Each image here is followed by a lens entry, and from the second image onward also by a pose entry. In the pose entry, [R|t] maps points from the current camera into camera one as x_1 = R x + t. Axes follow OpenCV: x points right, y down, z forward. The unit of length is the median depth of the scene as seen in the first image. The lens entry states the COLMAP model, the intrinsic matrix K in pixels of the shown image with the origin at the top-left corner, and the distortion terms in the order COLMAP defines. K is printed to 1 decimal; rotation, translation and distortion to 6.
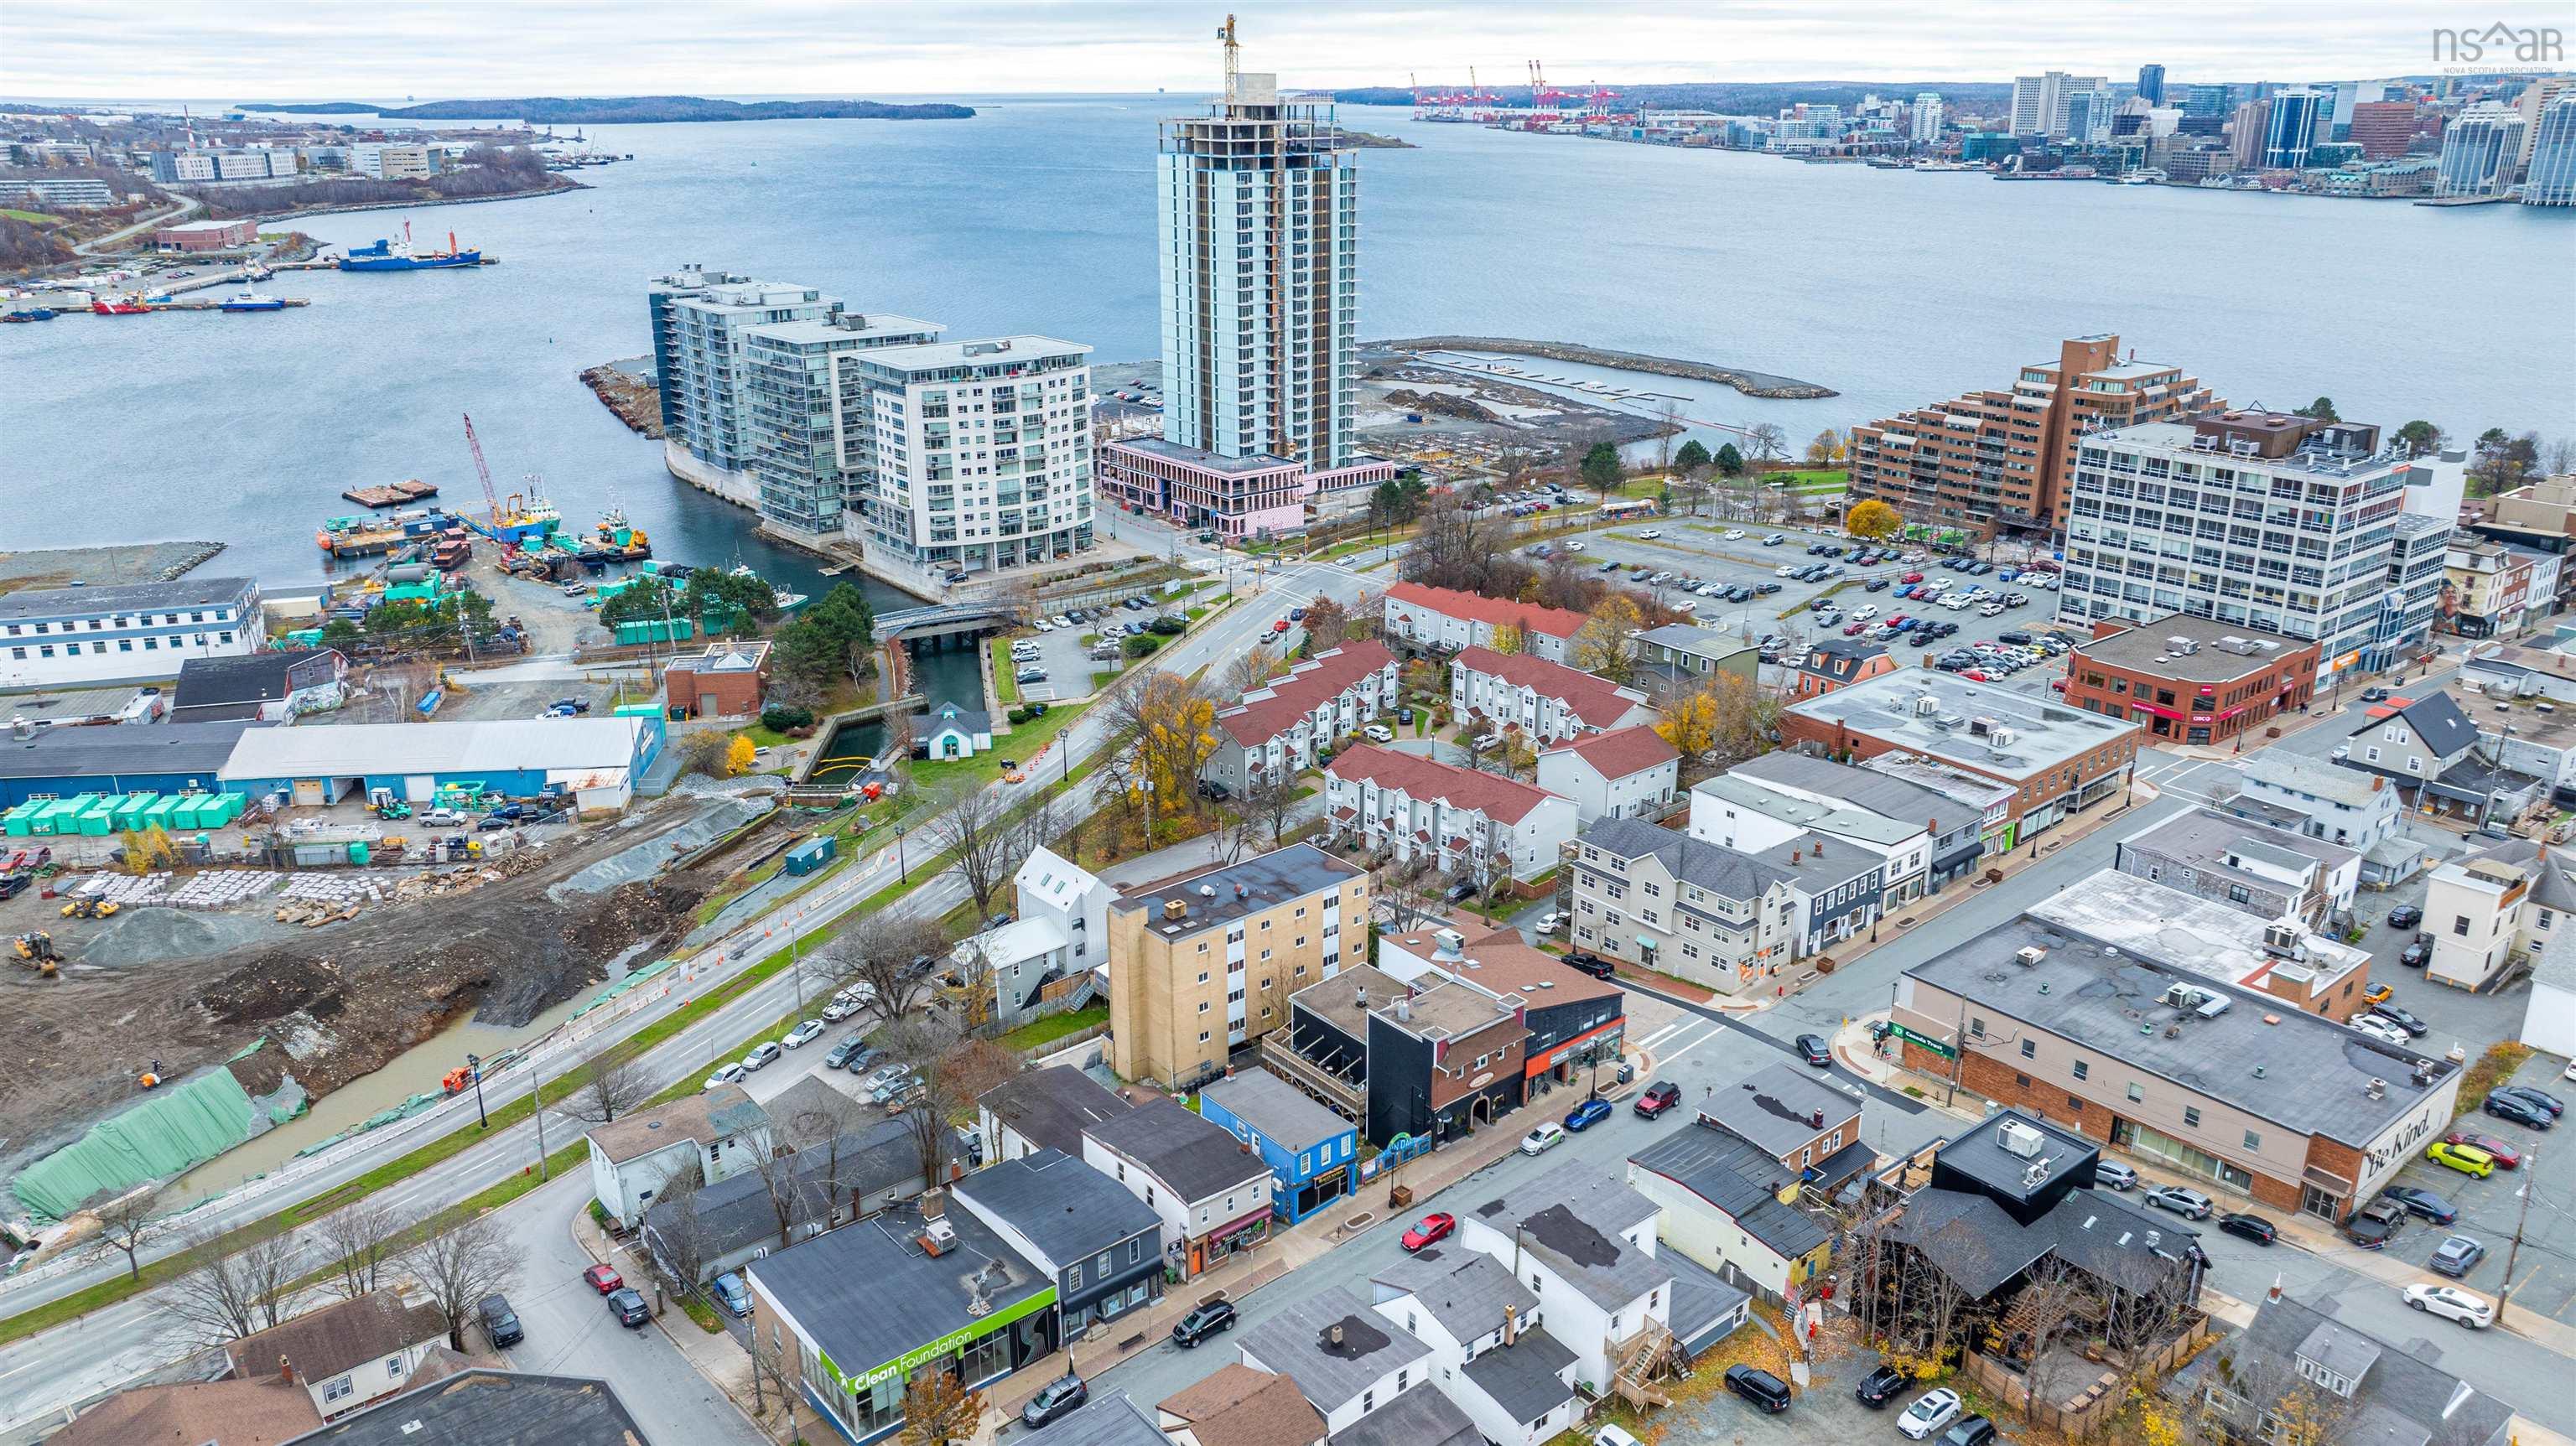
lens RADIAL K [[1886.5, 0, 1288.0], [0, 1886.5, 723.0], [0, 0, 1]] dist [-0.004480, -0.001704]
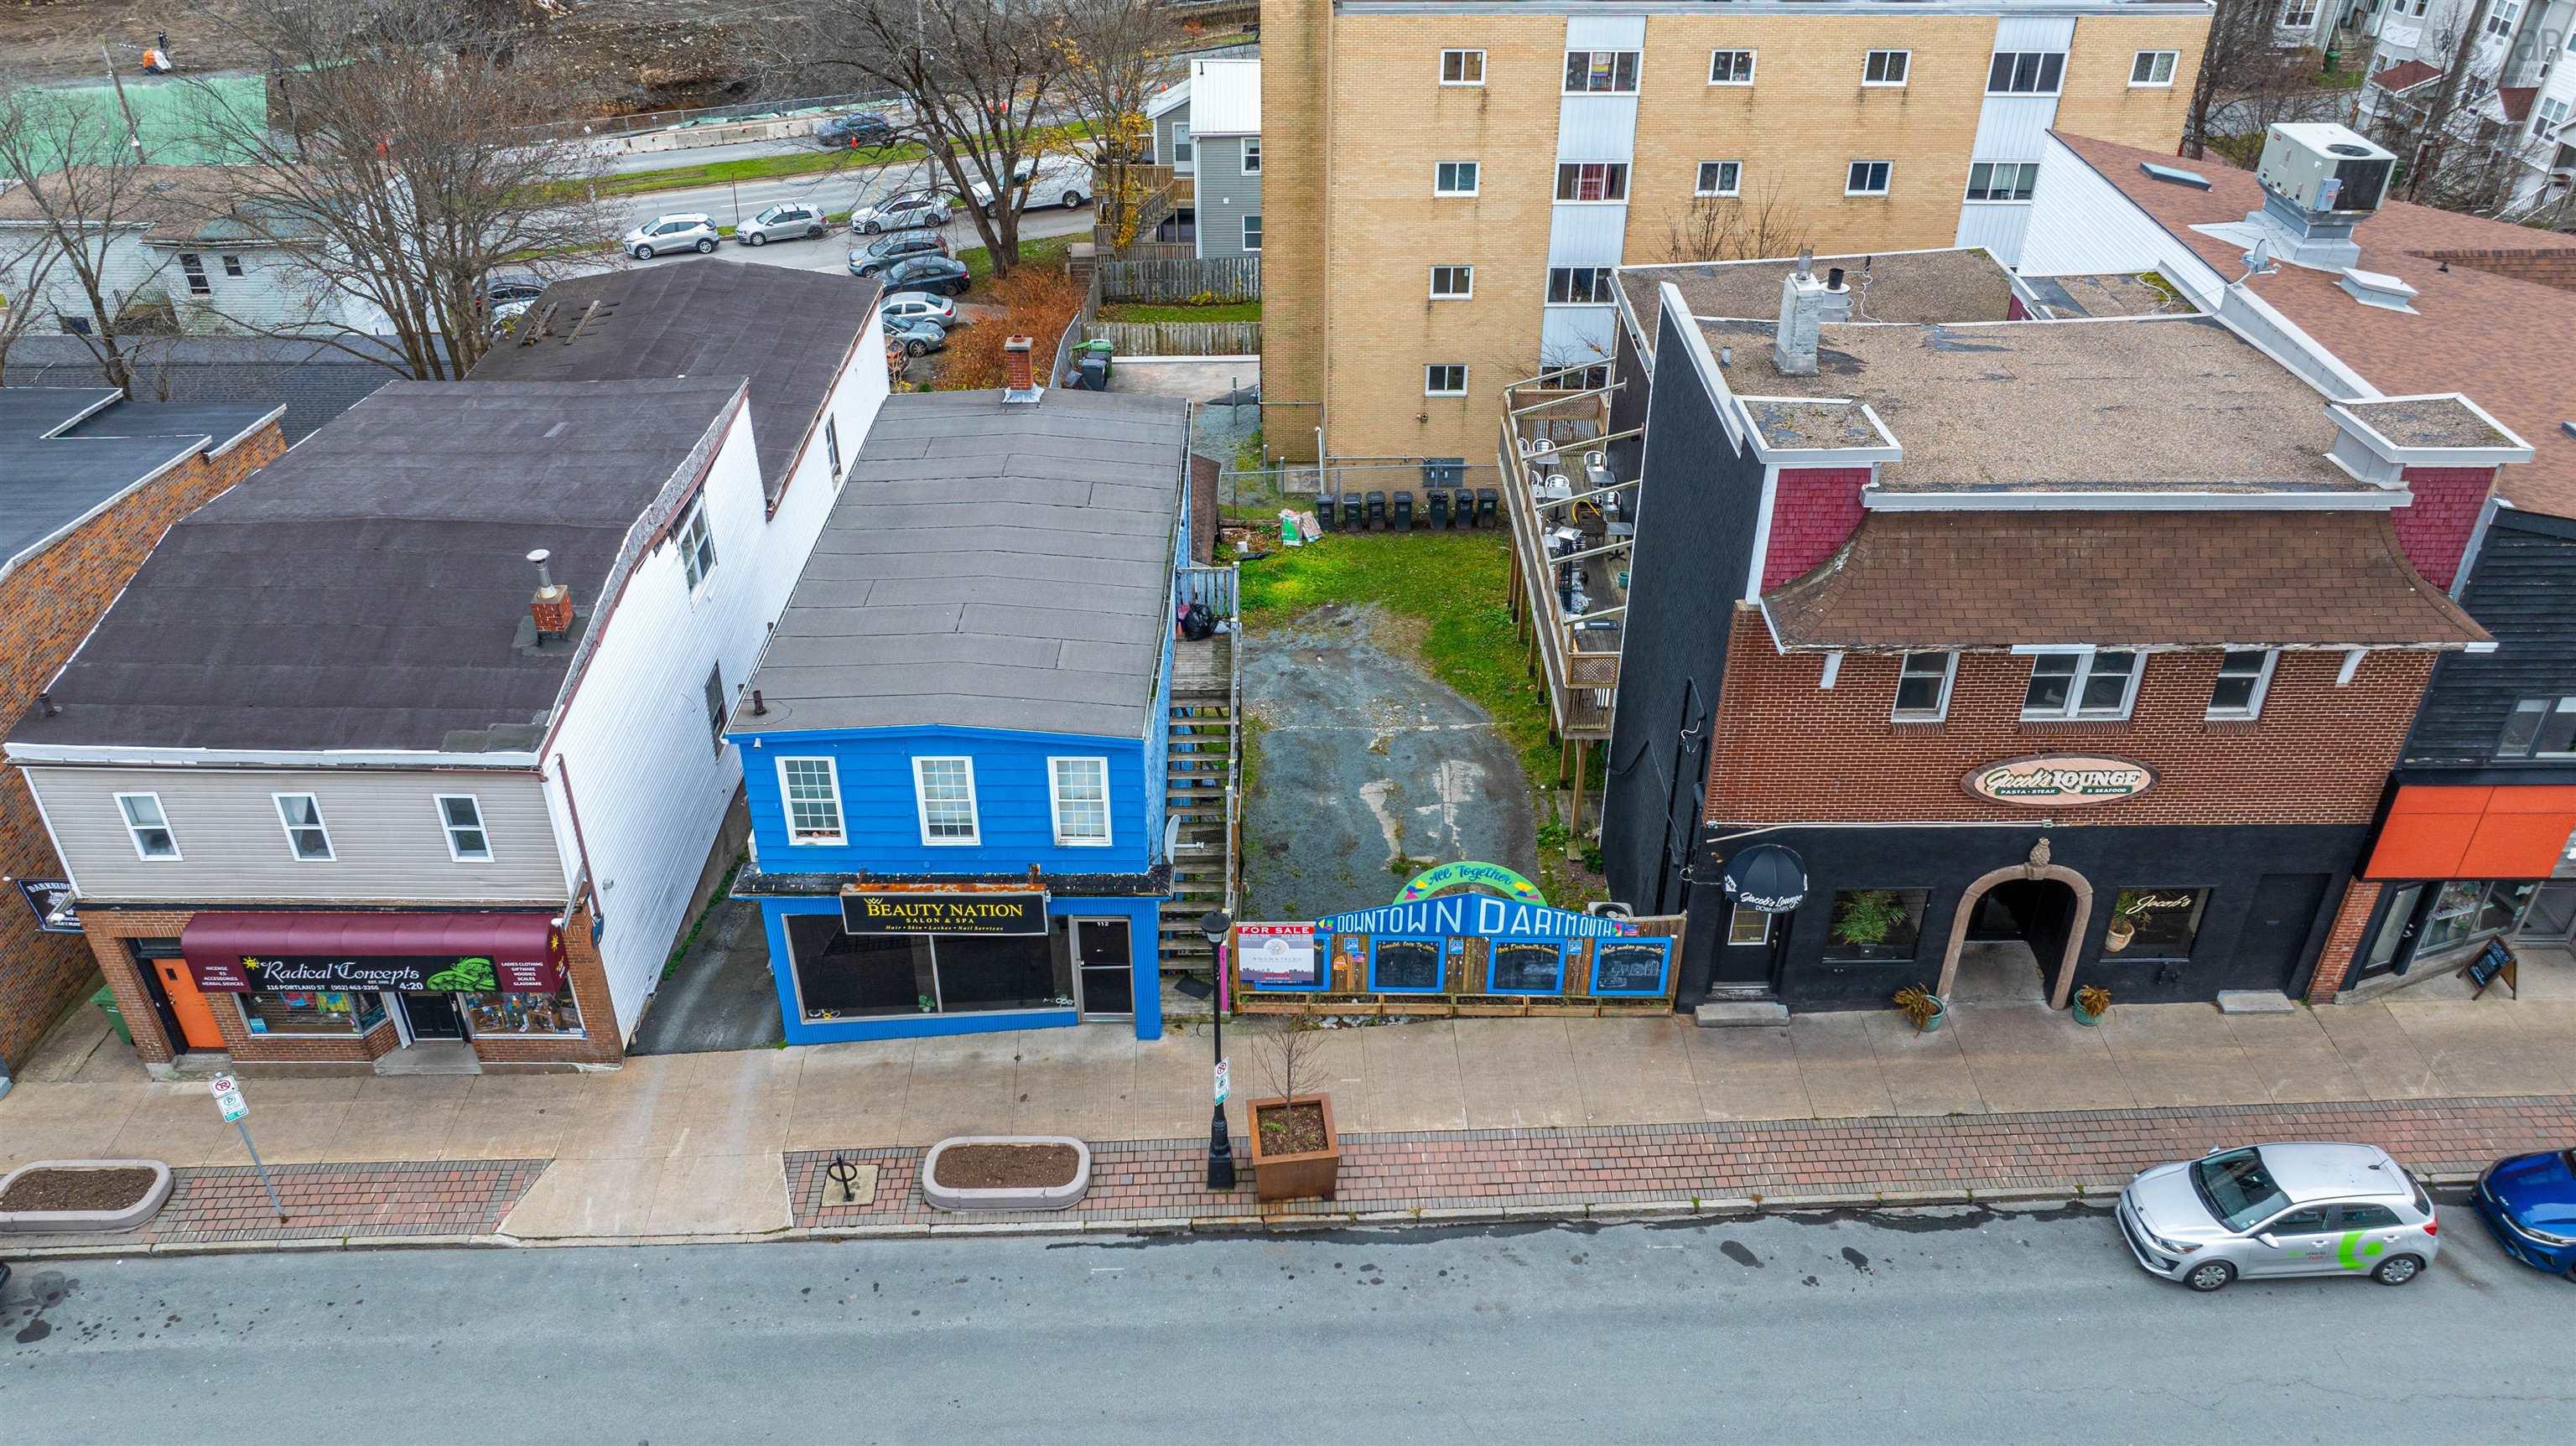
lens RADIAL K [[1886.5, 0, 1288.0], [0, 1886.5, 723.0], [0, 0, 1]] dist [-0.004480, -0.001704]
pose [[0.780761, 0.348888, -0.518352, 0.135053], [-0.212254, 0.928351, 0.305143, 0.141704], [0.587673, -0.128222, 0.798874, 0.795891]]
